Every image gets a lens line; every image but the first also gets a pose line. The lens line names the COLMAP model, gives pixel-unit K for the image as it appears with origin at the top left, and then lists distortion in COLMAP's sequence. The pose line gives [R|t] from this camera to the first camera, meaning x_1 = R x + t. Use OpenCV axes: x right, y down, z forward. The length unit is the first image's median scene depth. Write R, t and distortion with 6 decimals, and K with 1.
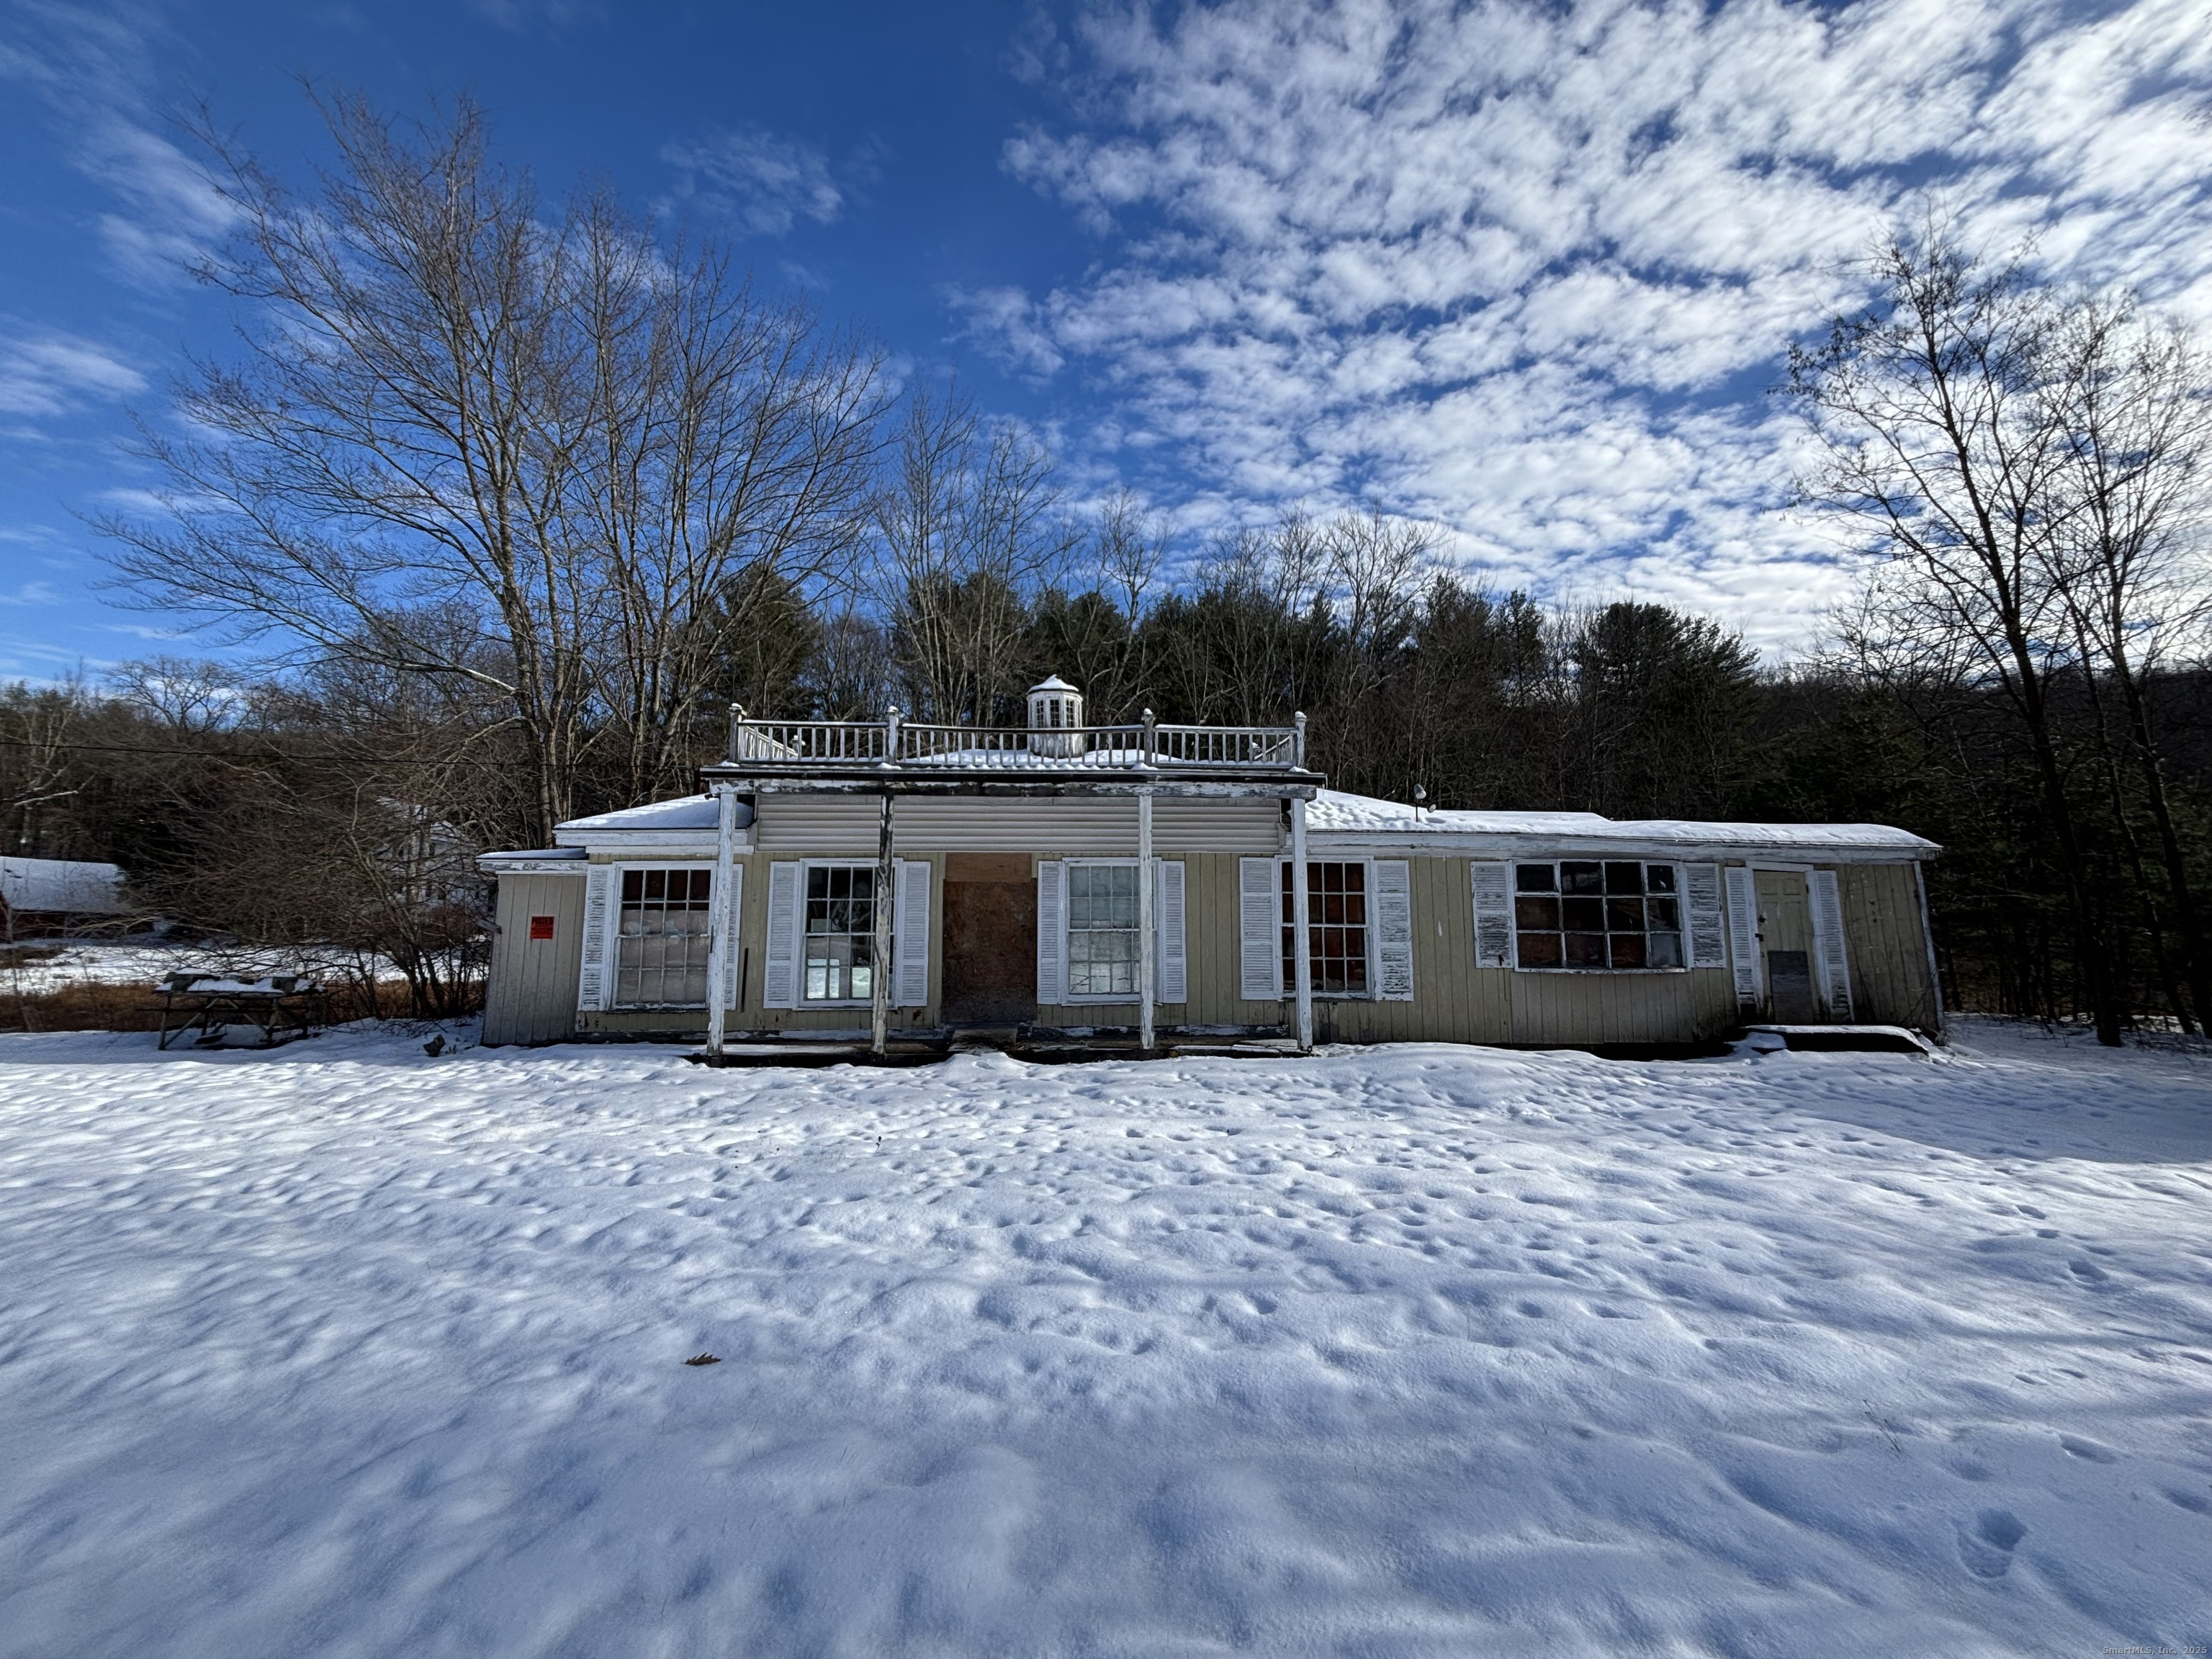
lens RADIAL K [[886.5, 0, 1109.0], [0, 886.5, 826.8], [0, 0, 1]] dist [-0.002329, 0.001876]
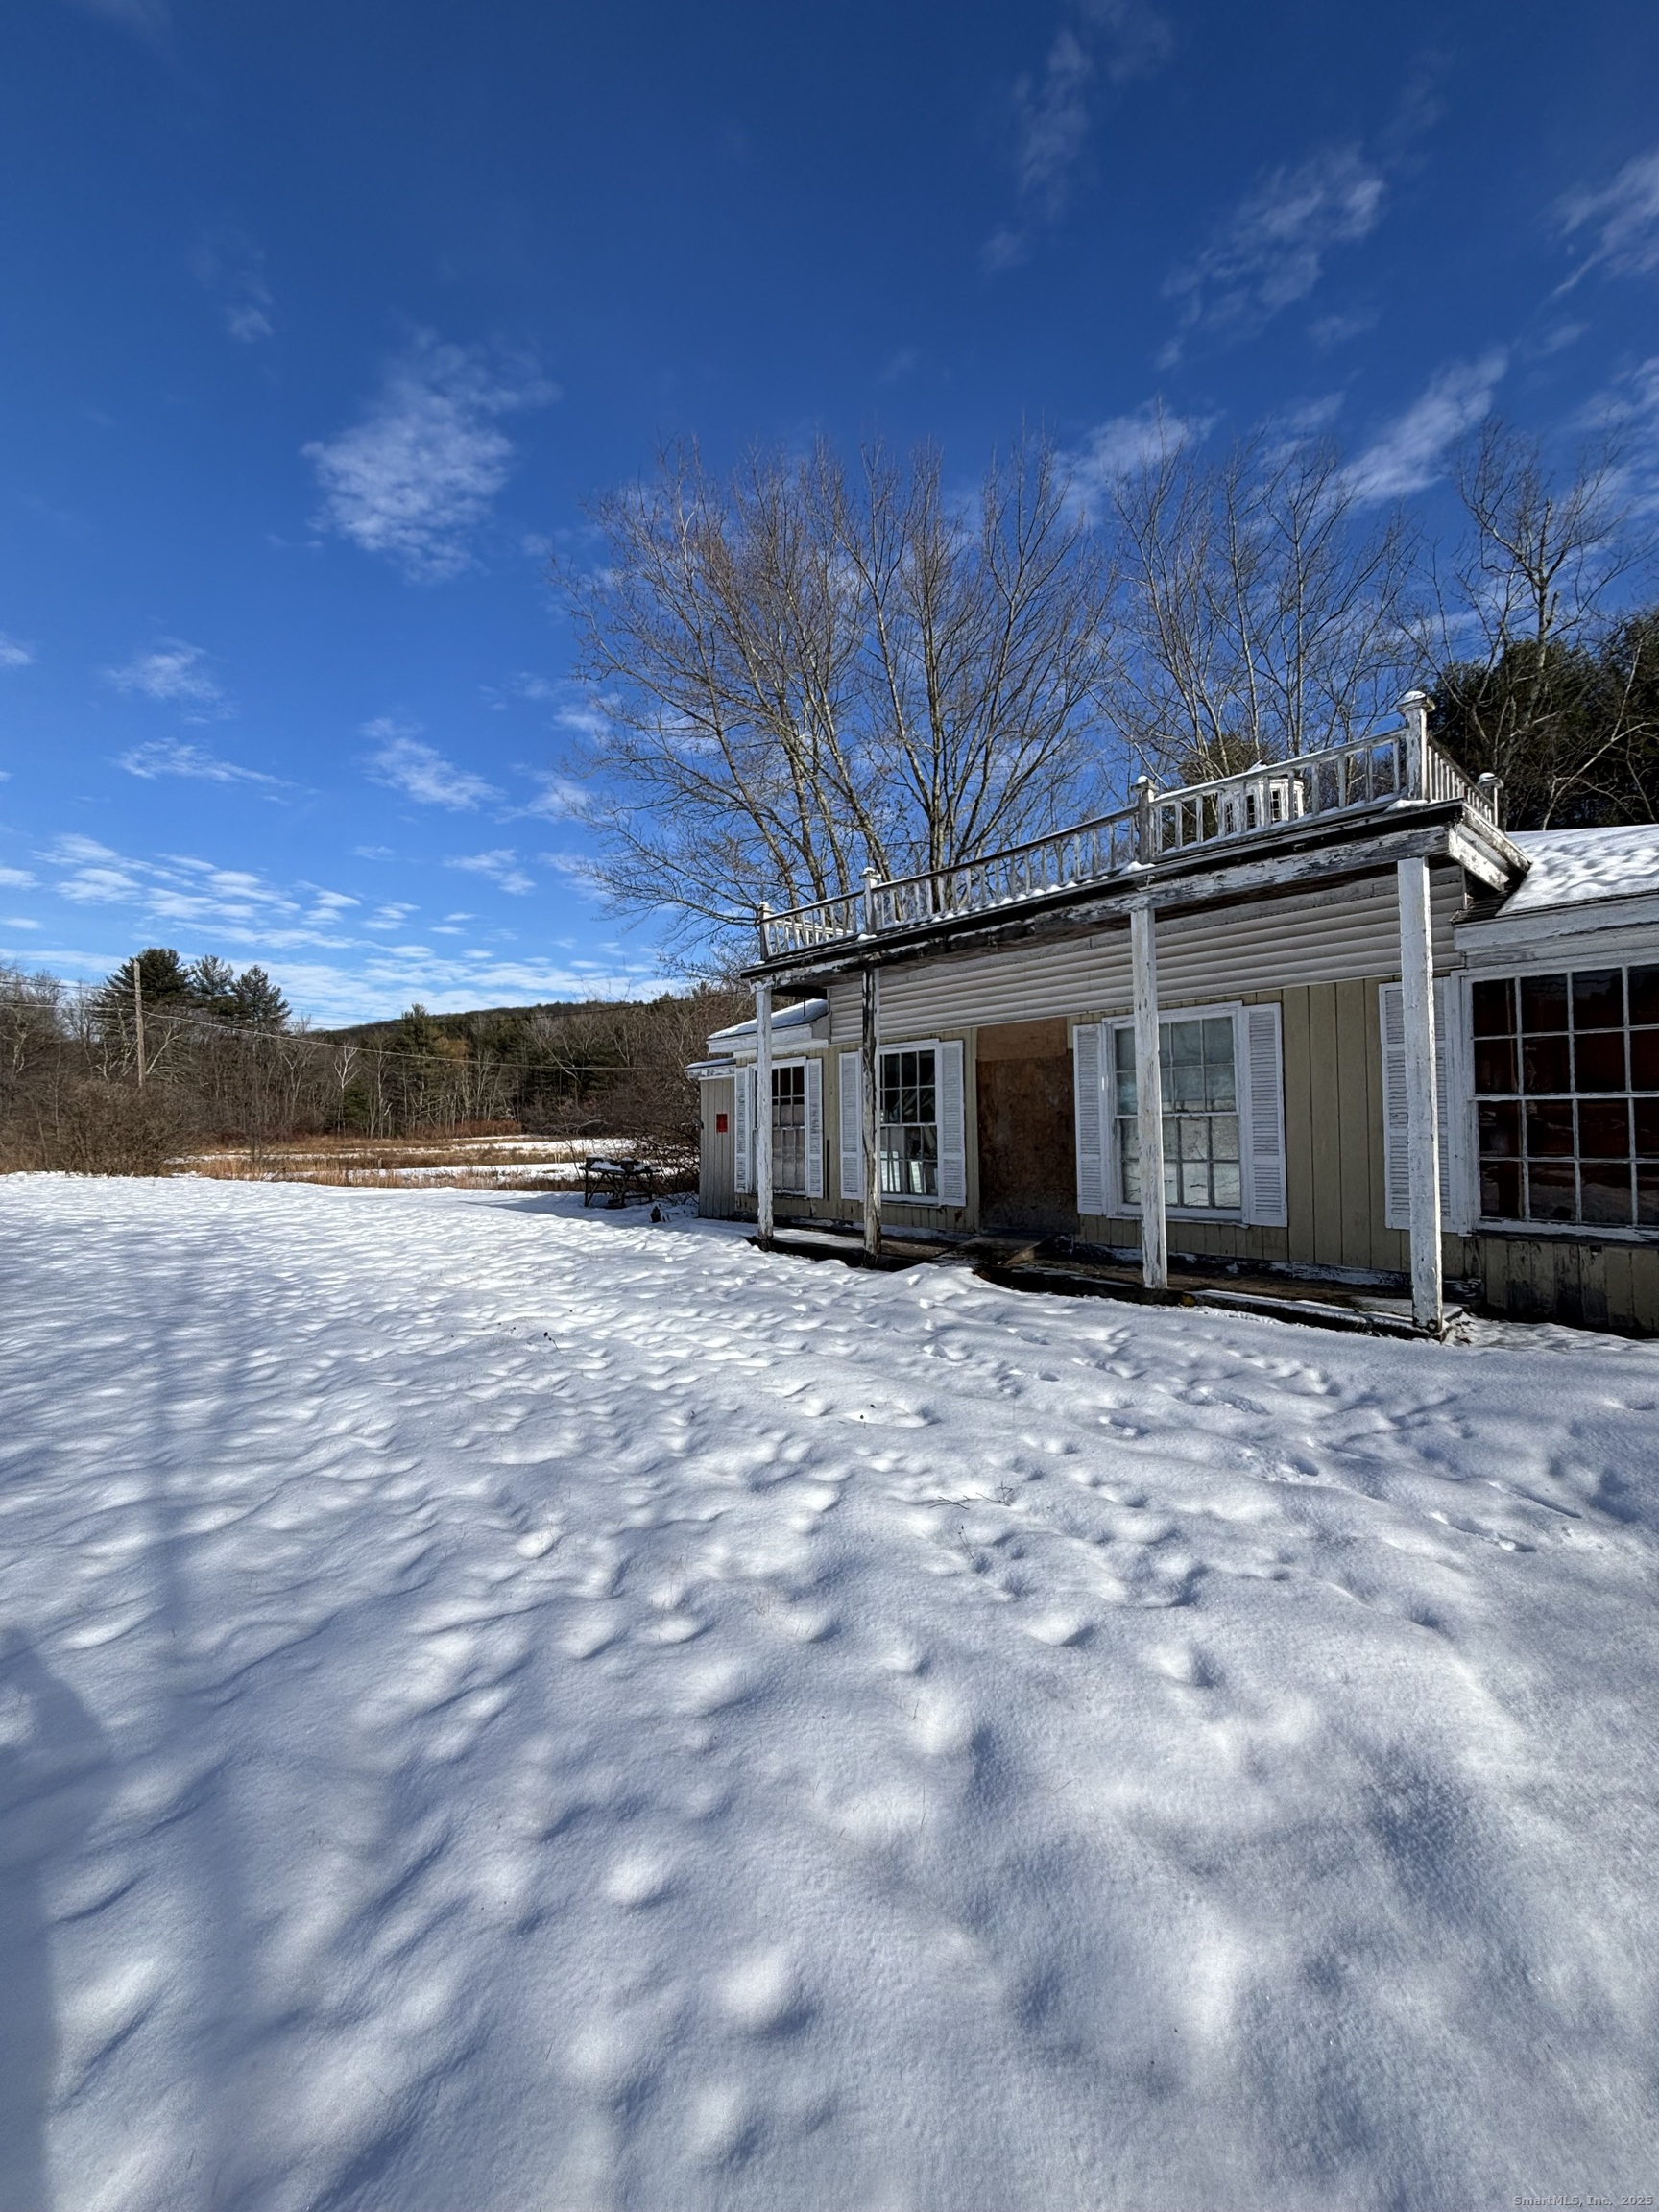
lens RADIAL K [[886.5, 0, 831.9], [0, 886.5, 1103.0], [0, 0, 1]] dist [-0.002329, 0.001876]
pose [[0.632808, -0.032568, -0.773623, 0.374344], [0.100603, 0.994104, 0.040441, 0.053088], [0.767745, -0.103420, 0.632354, 0.358383]]
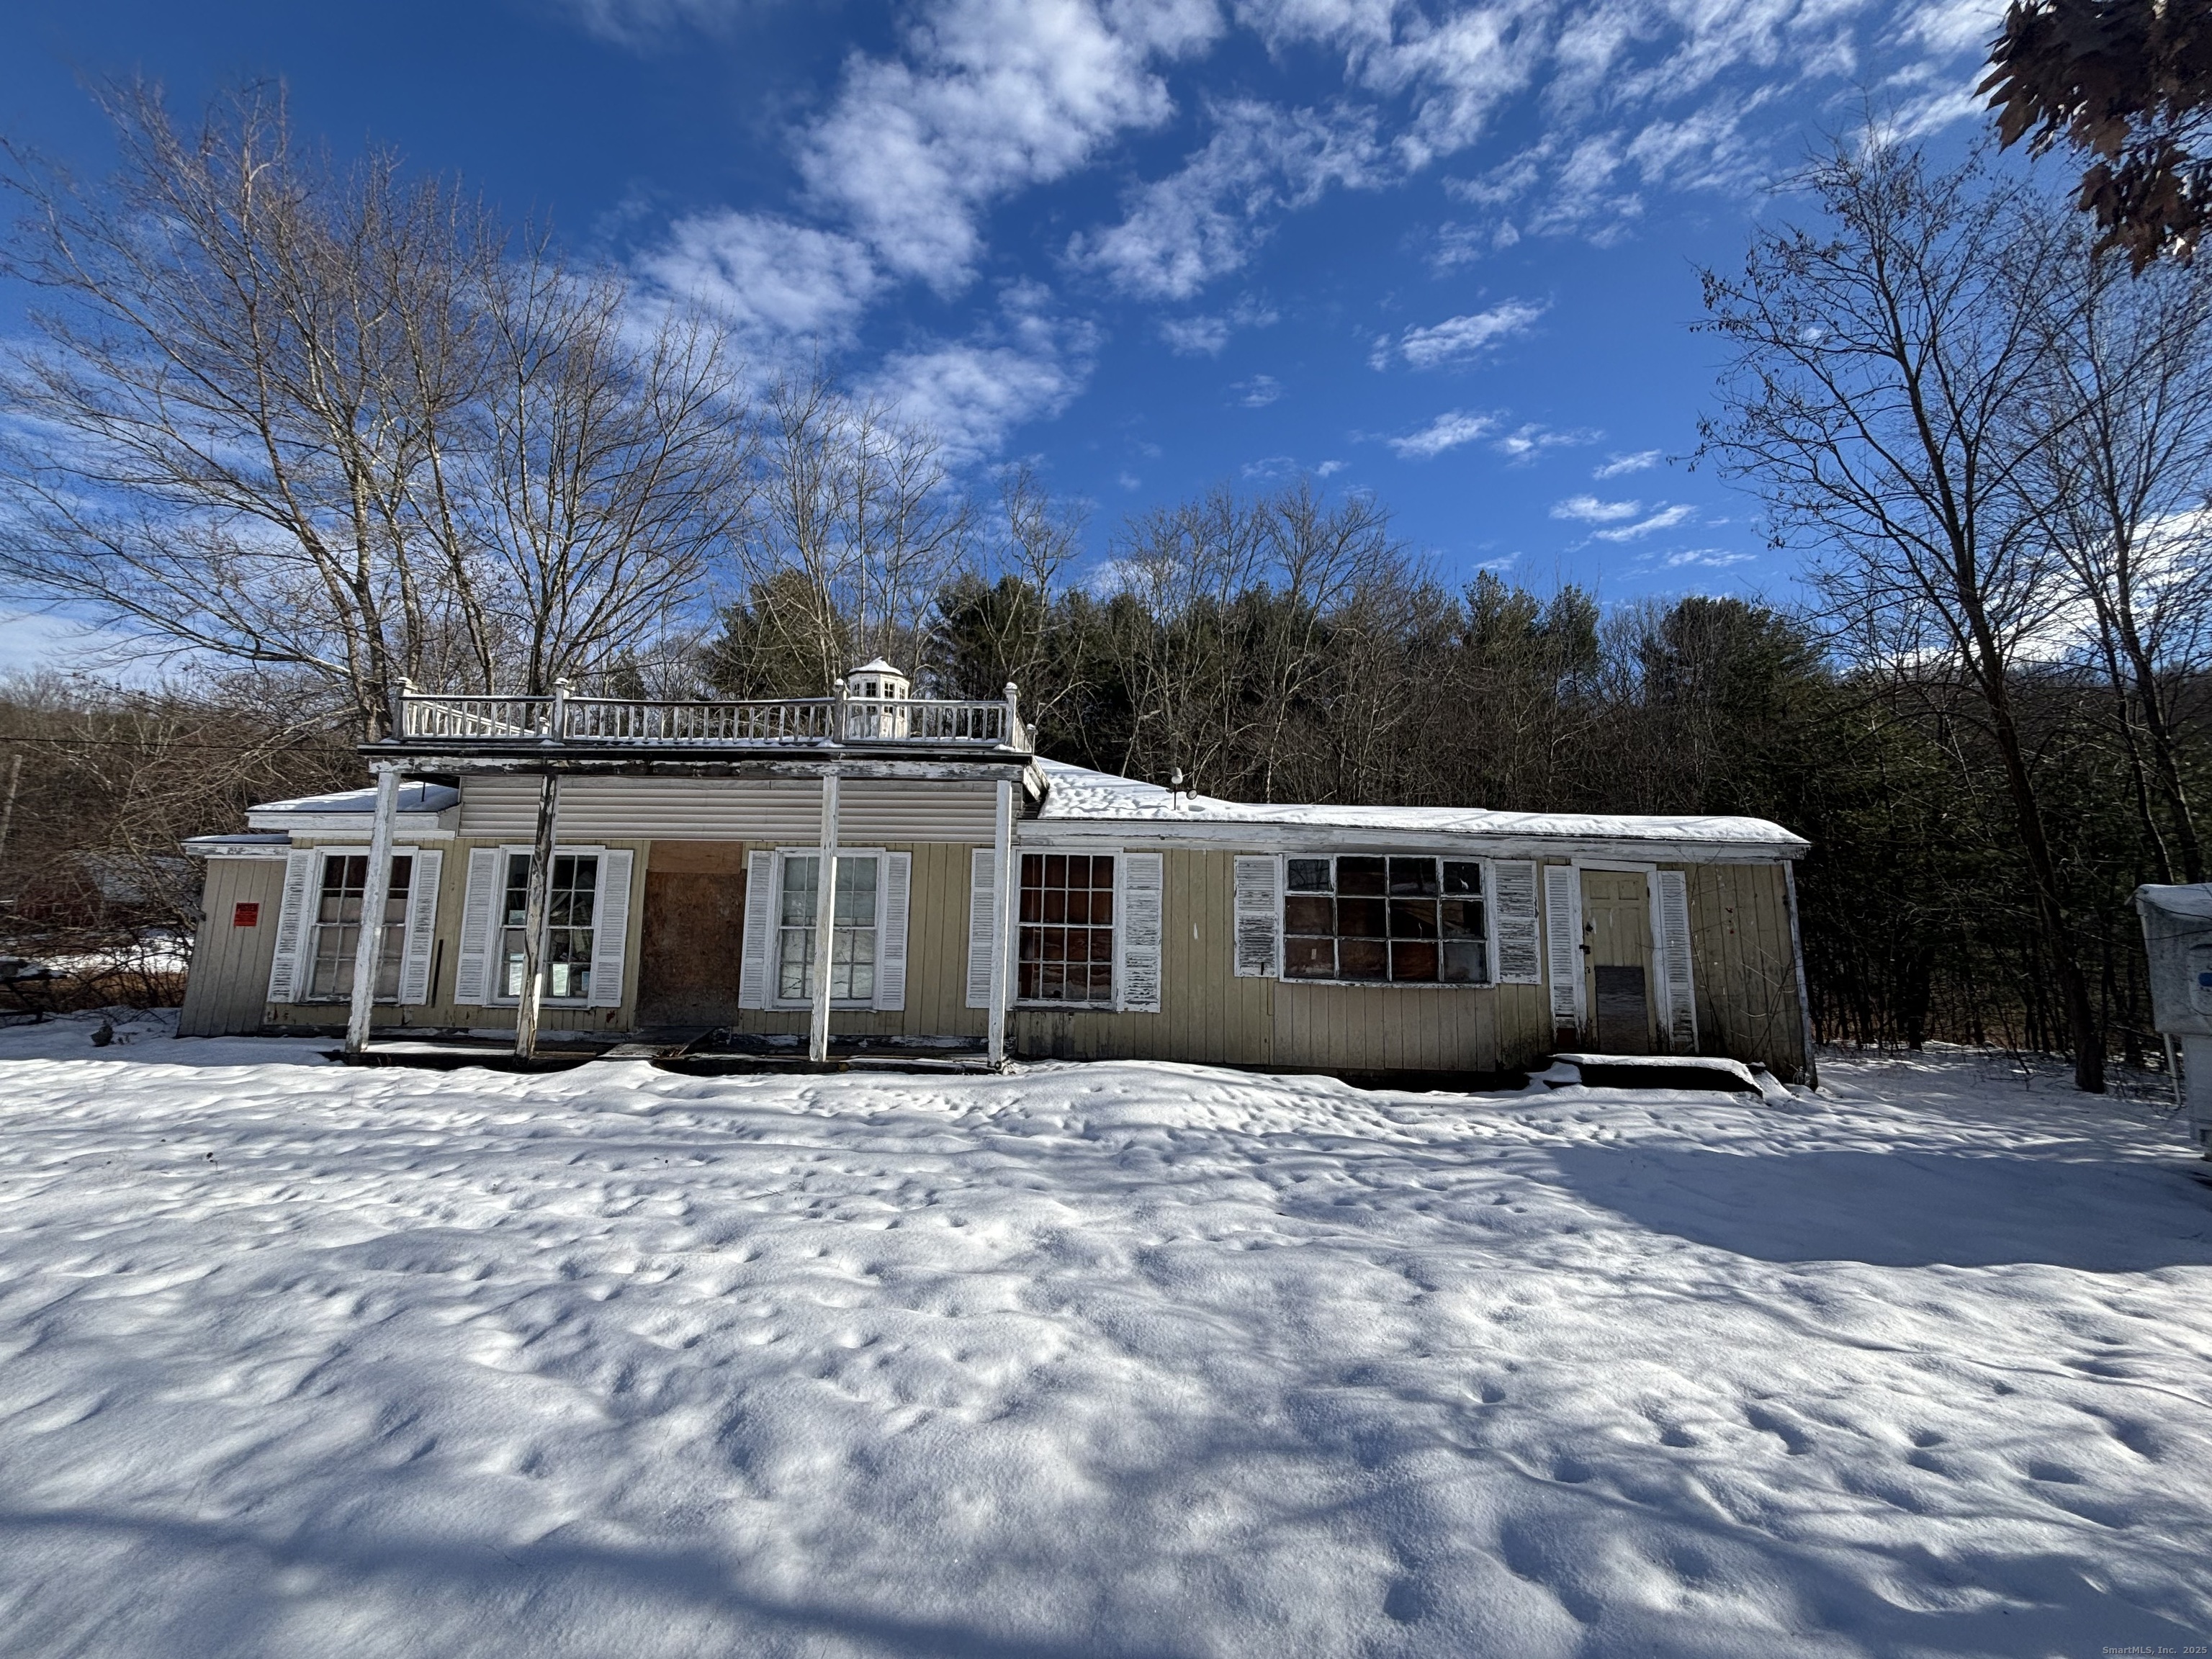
lens RADIAL K [[886.5, 0, 1104.5], [0, 886.5, 824.1], [0, 0, 1]] dist [-0.002329, 0.001876]
pose [[0.995991, 0.005826, -0.089265, 0.367260], [-0.007186, 0.999863, -0.014924, 0.022971], [0.089166, 0.015506, 0.995896, 0.123859]]
